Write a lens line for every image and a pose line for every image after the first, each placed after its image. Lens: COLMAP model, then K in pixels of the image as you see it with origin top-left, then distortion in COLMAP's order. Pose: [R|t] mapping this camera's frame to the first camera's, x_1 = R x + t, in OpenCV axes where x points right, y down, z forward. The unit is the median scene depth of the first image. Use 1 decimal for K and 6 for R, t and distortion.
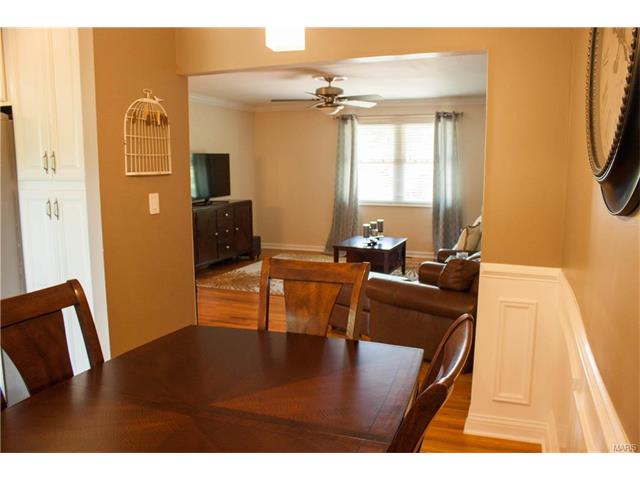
lens RADIAL K [[529.5, 0, 320.0], [0, 529.5, 240.0], [0, 0, 1]] dist [-0.083873, 0.007270]
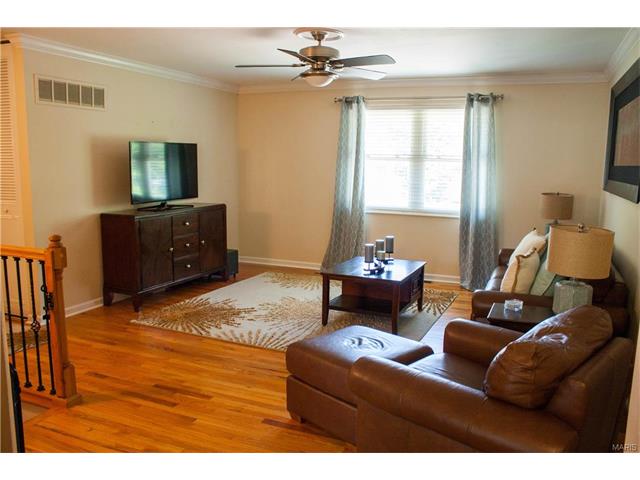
lens RADIAL K [[529.5, 0, 320.0], [0, 529.5, 240.0], [0, 0, 1]] dist [-0.083873, 0.007270]
pose [[0.999173, 0.022891, -0.033597, 0.036608], [-0.022800, 0.999735, 0.003082, -0.028526], [0.033659, -0.002314, 0.999431, 0.231614]]
